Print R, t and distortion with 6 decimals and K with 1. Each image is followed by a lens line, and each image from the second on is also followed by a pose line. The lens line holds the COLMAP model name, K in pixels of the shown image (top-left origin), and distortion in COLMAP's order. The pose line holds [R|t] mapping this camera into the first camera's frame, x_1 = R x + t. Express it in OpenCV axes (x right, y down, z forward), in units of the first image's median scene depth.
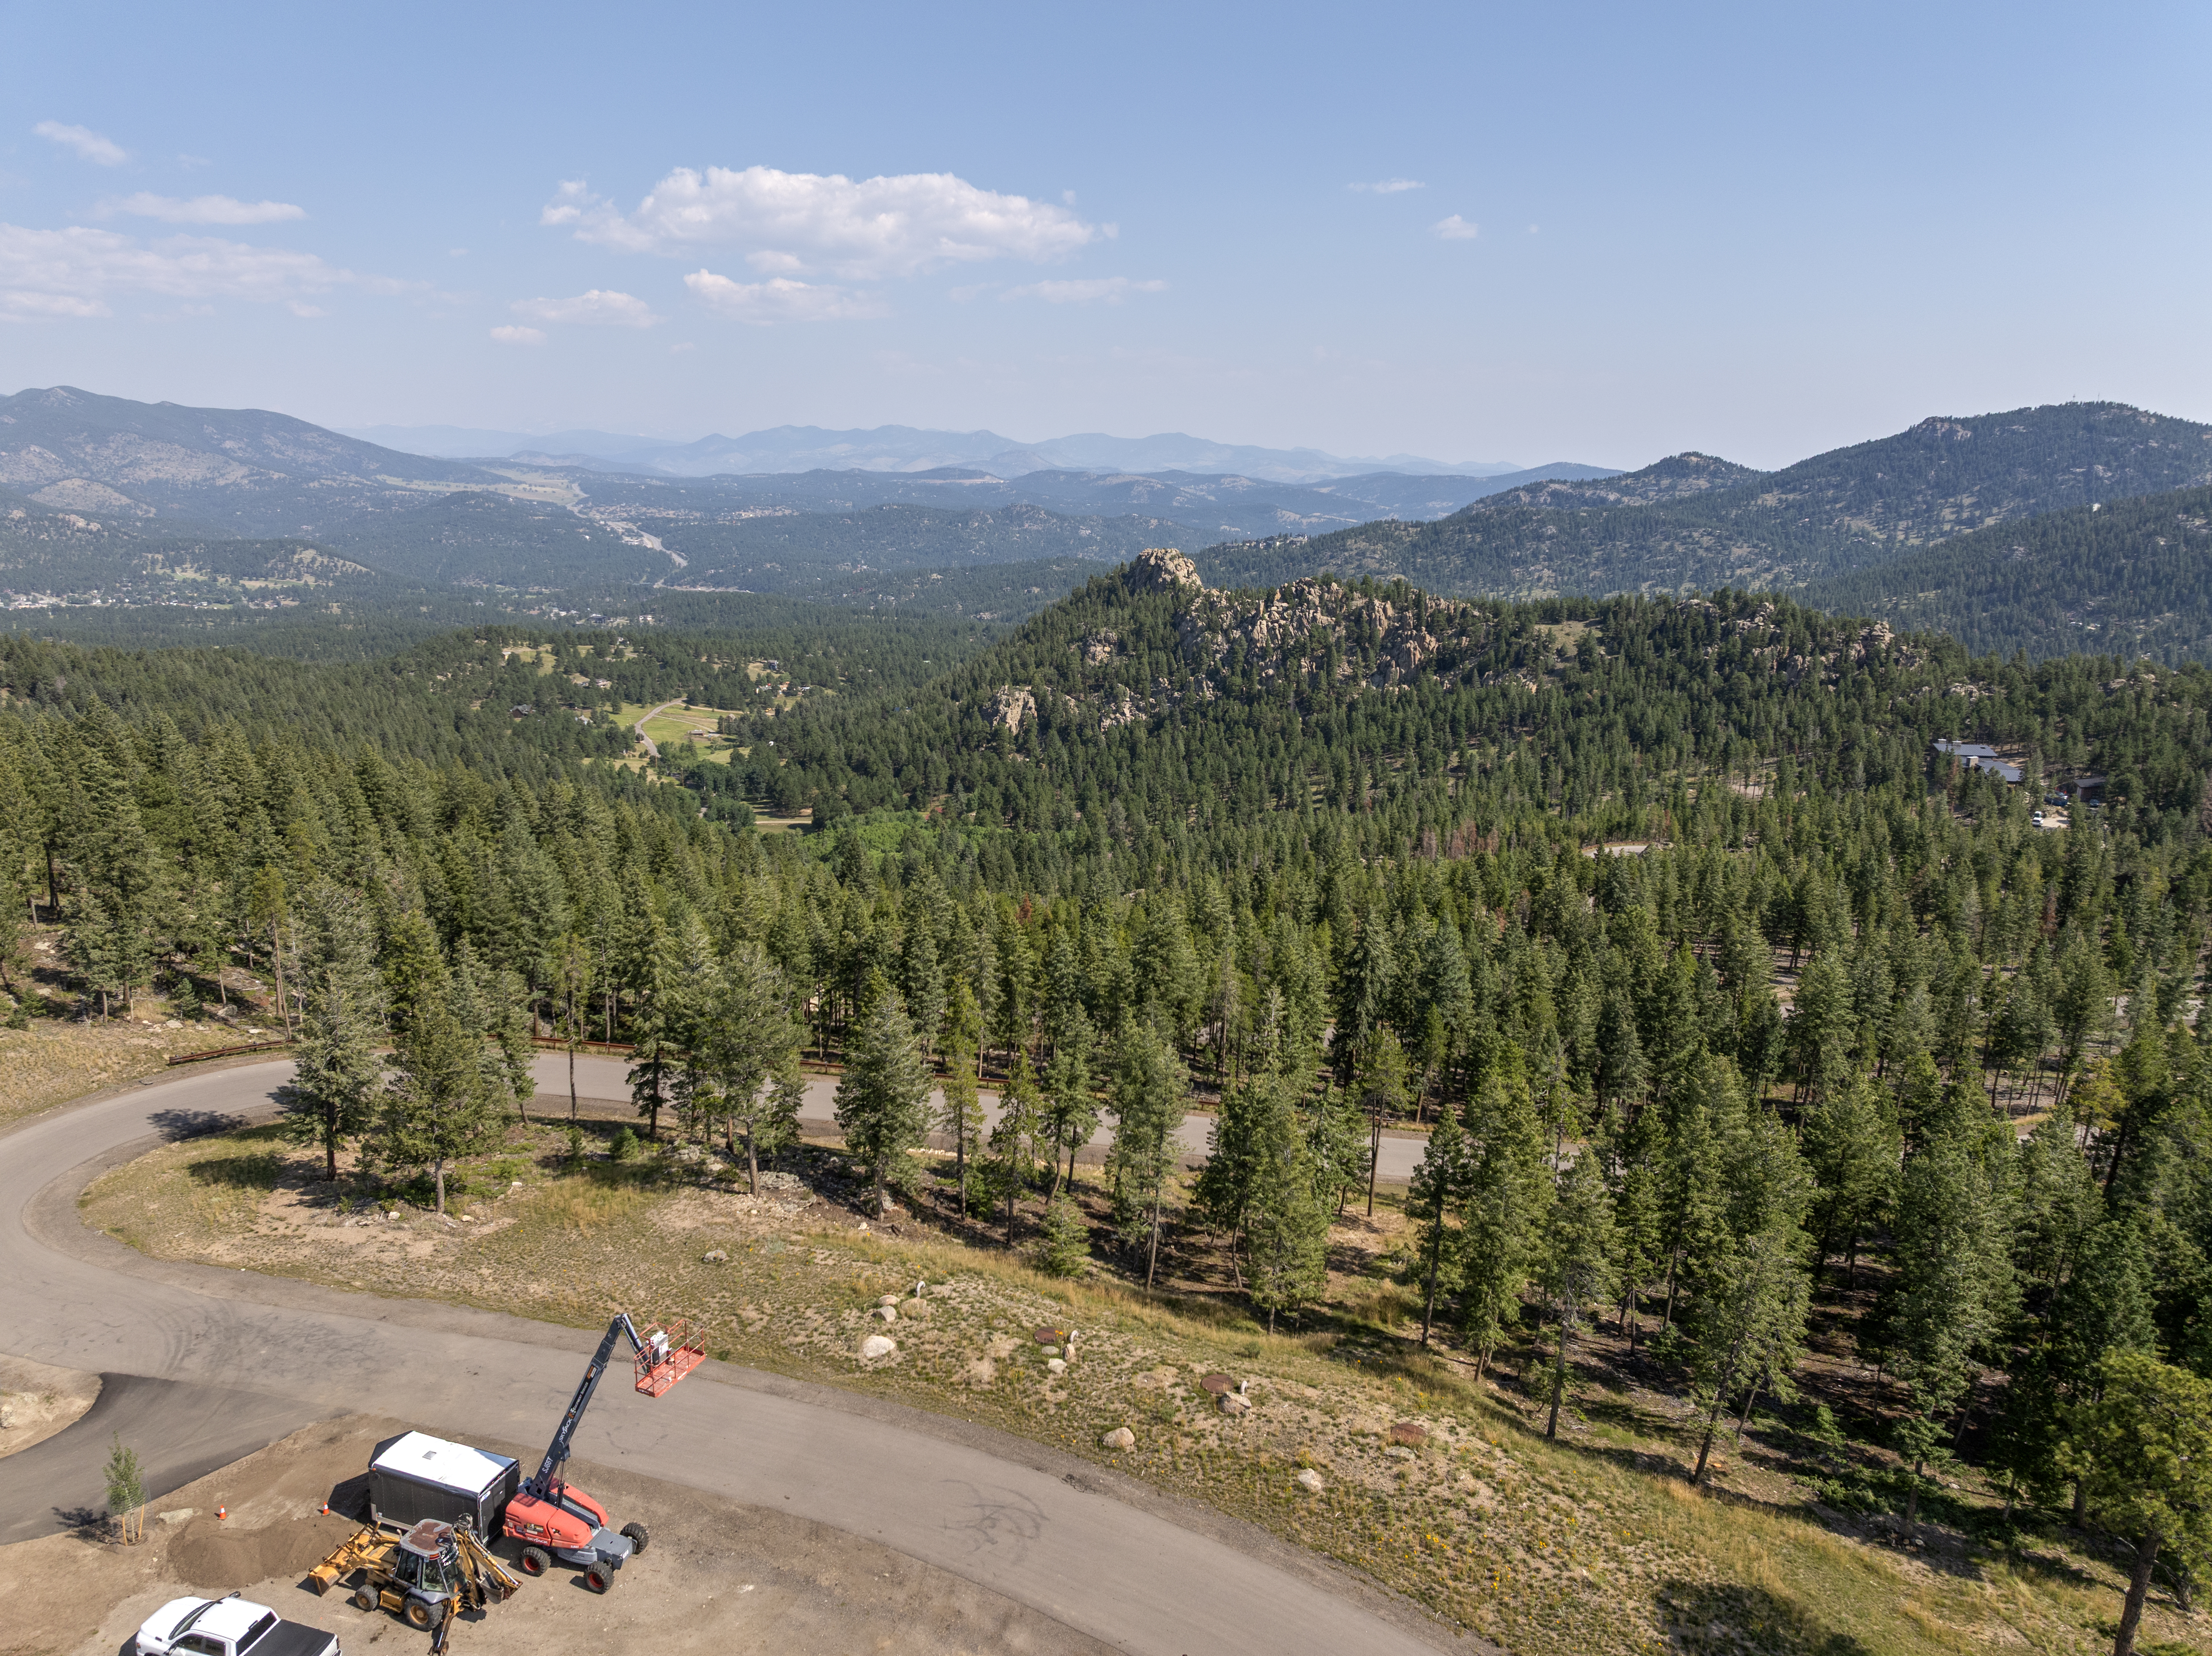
lens RADIAL K [[1555.3, 0, 1111.3], [0, 1555.3, 802.0], [0, 0, 1]] dist [-0.027108, -0.022161]
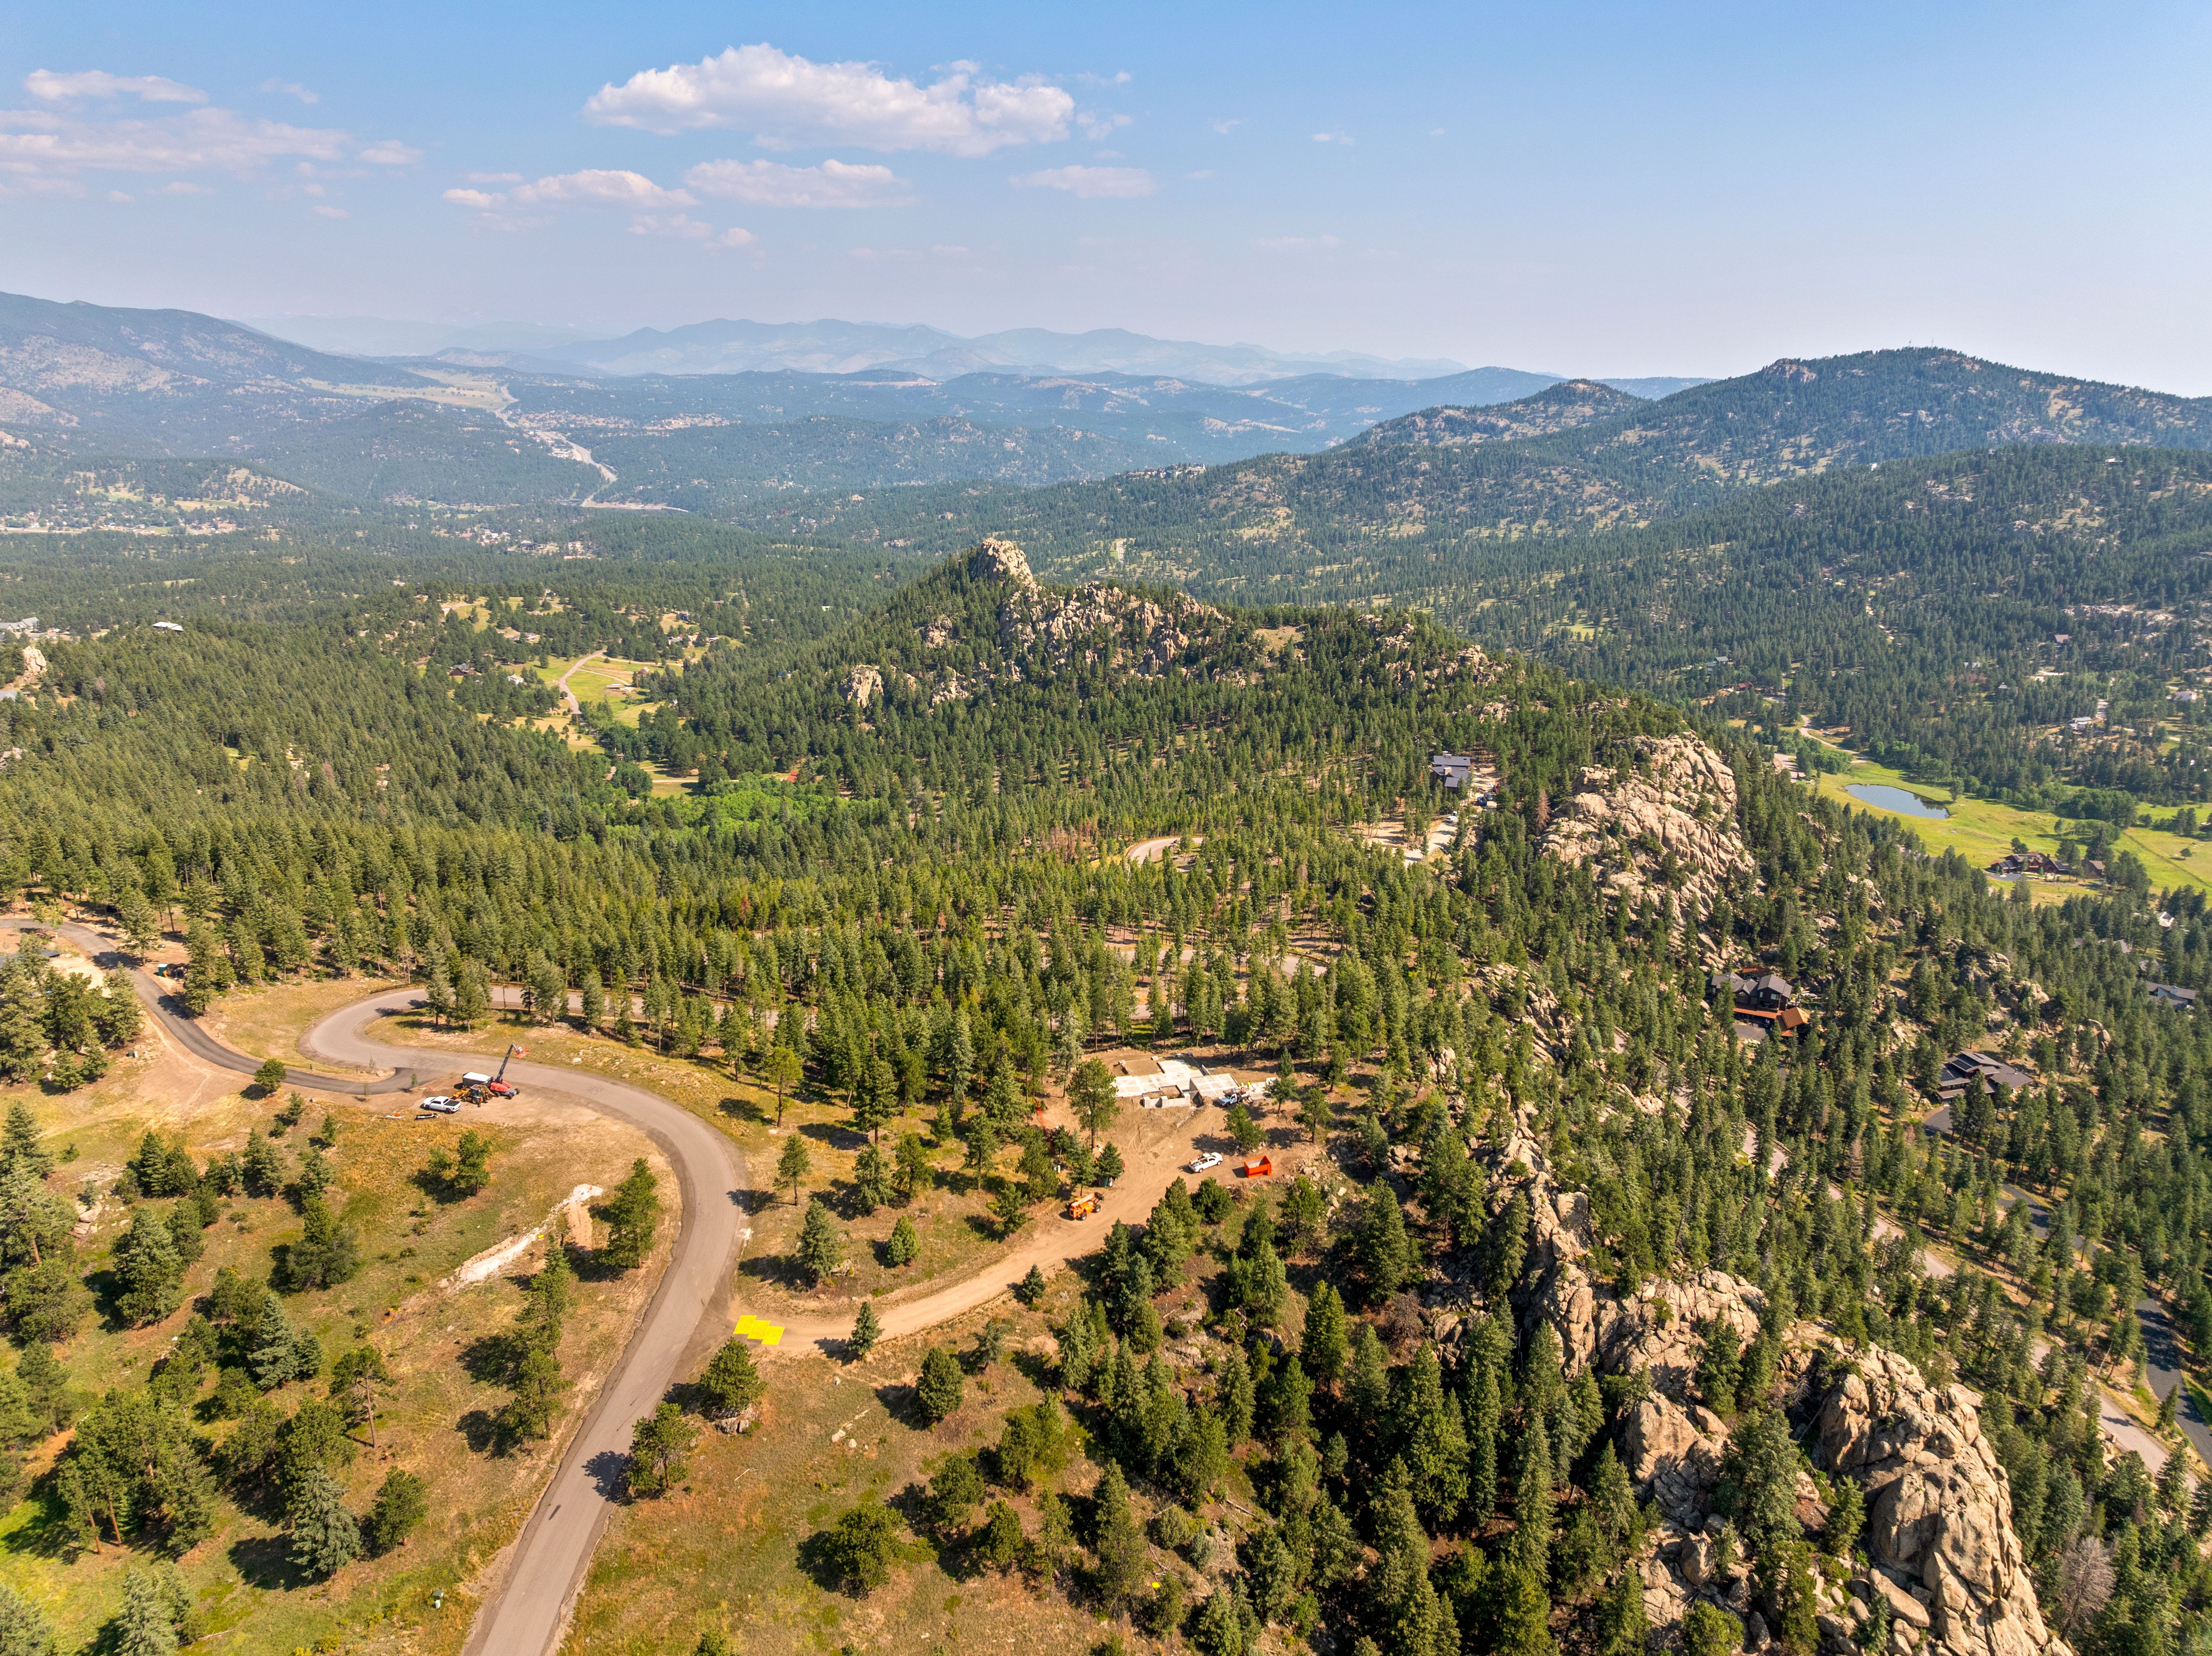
lens RADIAL K [[1553.9, 0, 1111.6], [0, 1553.9, 812.9], [0, 0, 1]] dist [-0.029968, -0.013120]
pose [[0.999365, -0.005172, 0.035253, 0.057943], [0.002575, 0.997306, 0.073303, -0.031396], [-0.035537, -0.073166, 0.996686, -0.160431]]
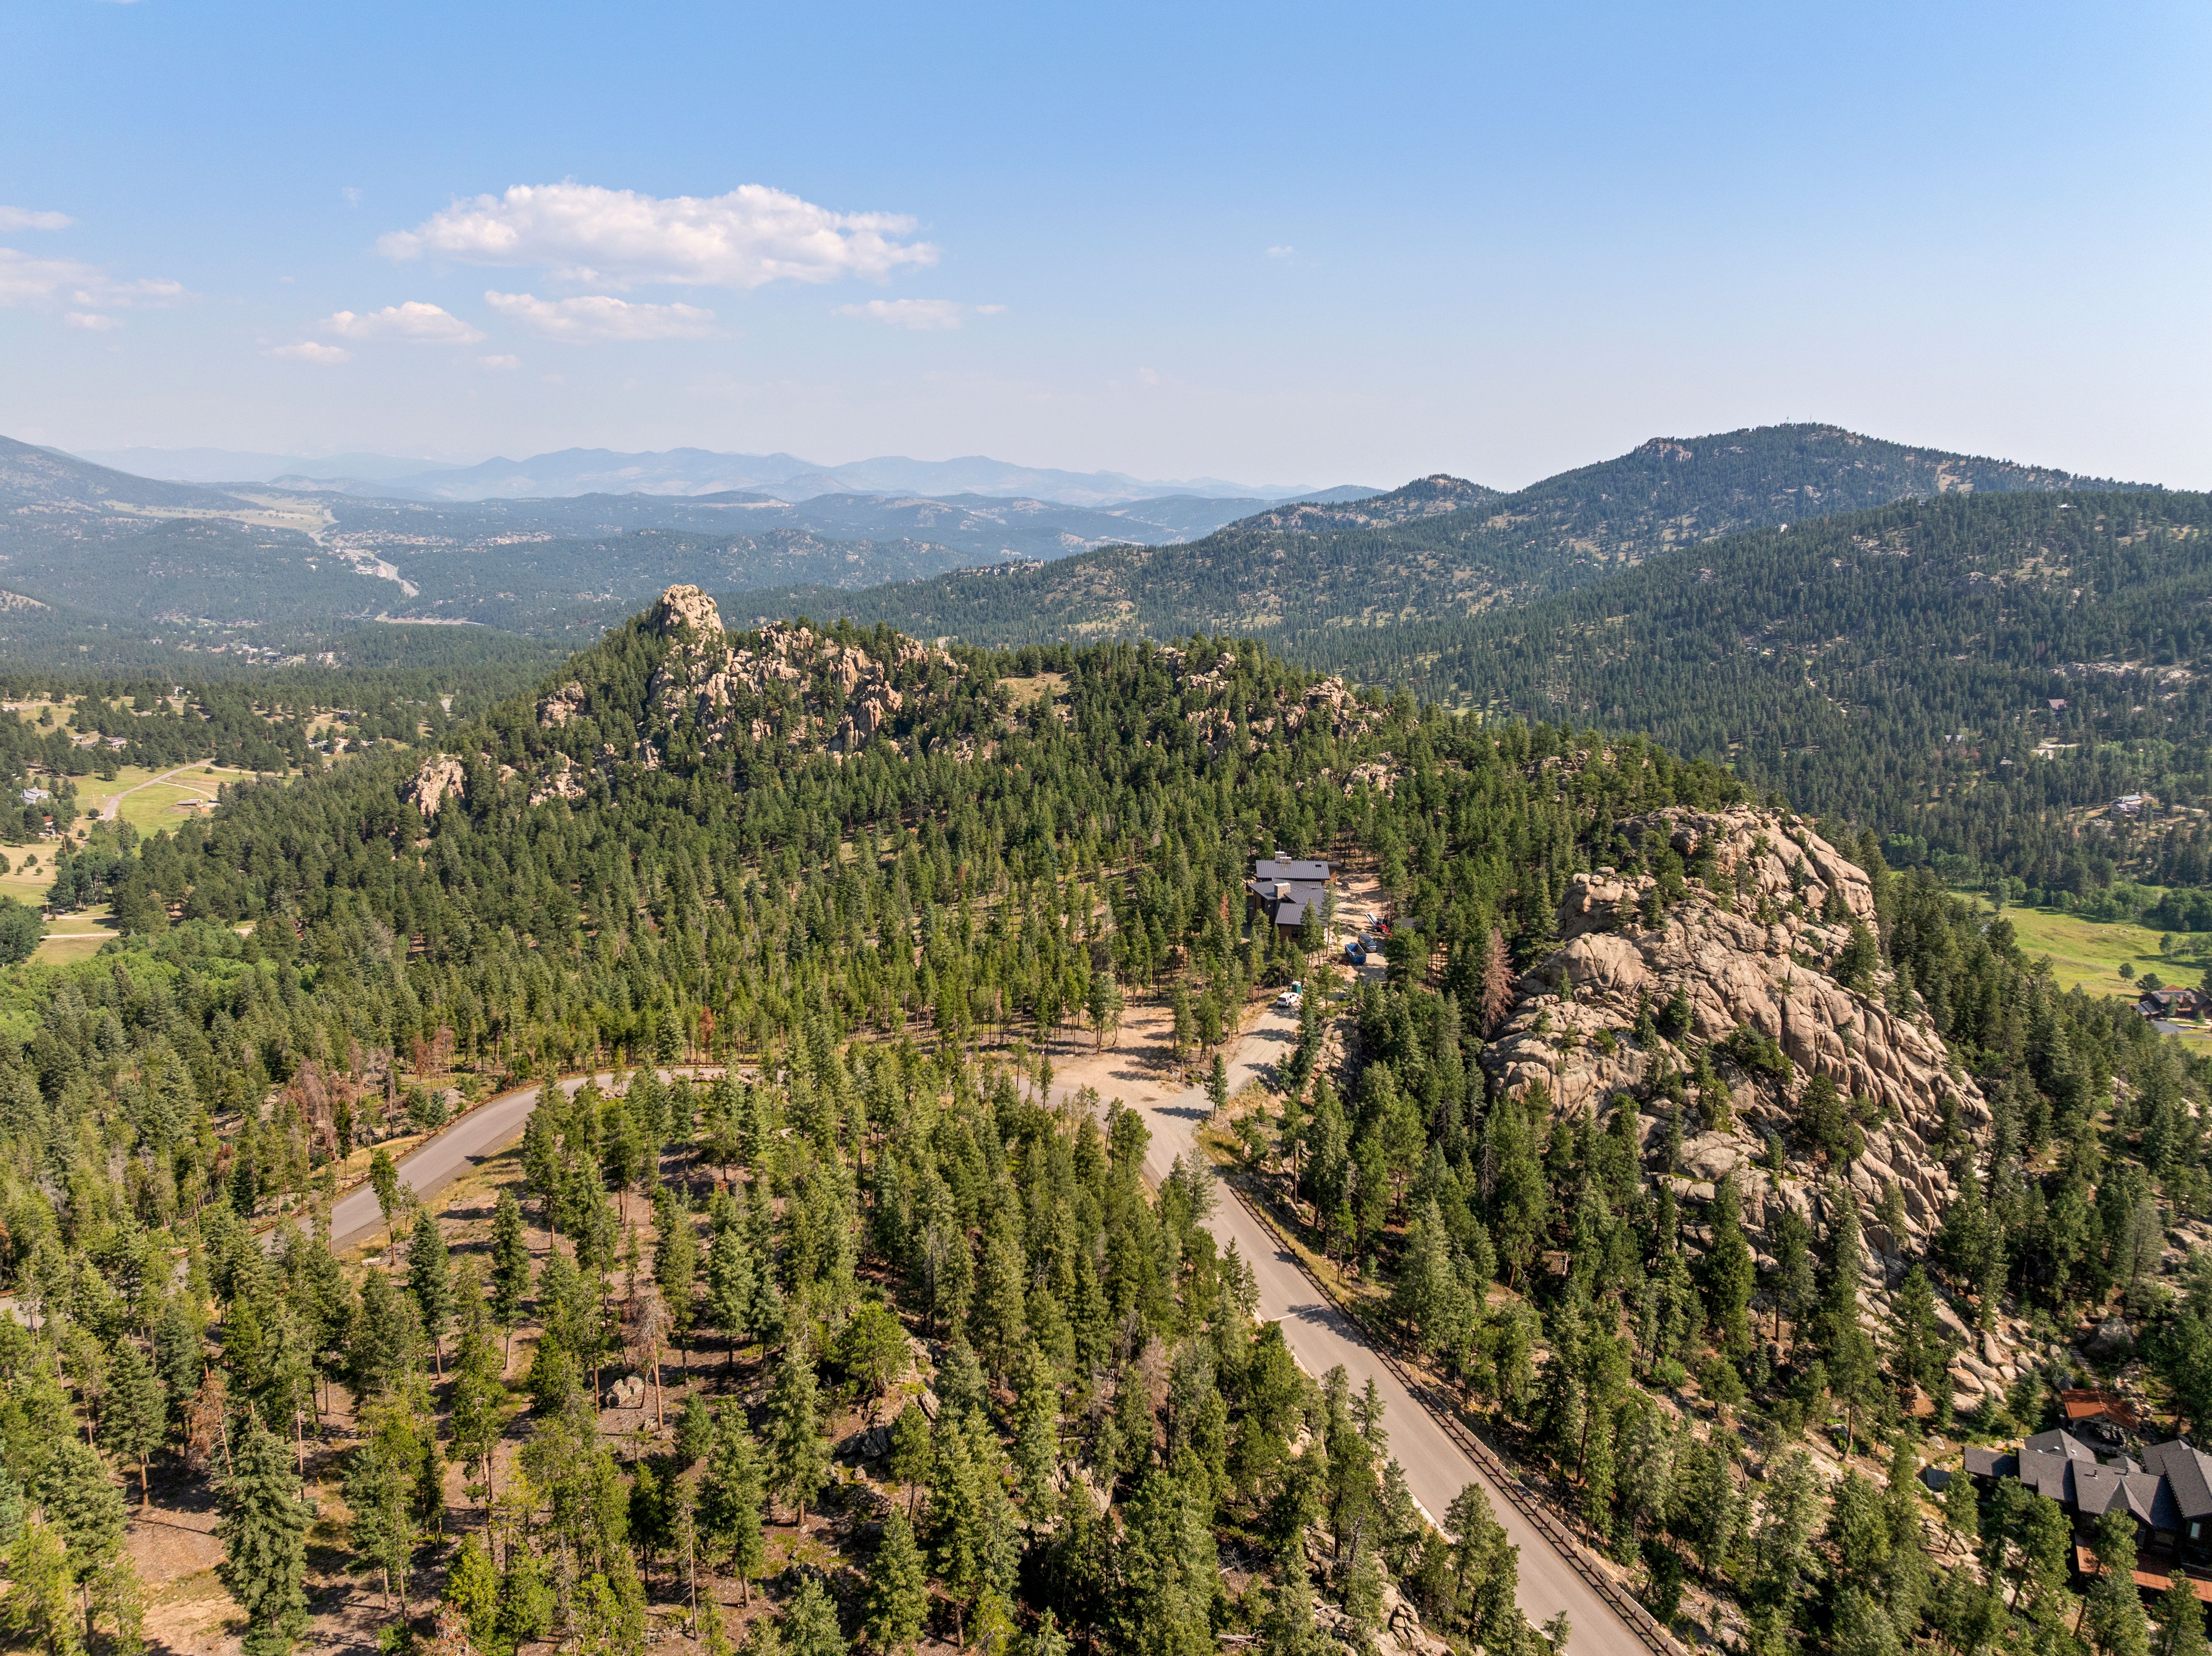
lens RADIAL K [[1553.9, 0, 1111.6], [0, 1553.9, 812.9], [0, 0, 1]] dist [-0.029968, -0.013120]
pose [[0.993023, -0.023743, 0.115503, 0.127838], [0.024592, 0.999680, -0.005933, -0.019540], [-0.115325, 0.008732, 0.993289, 0.090757]]
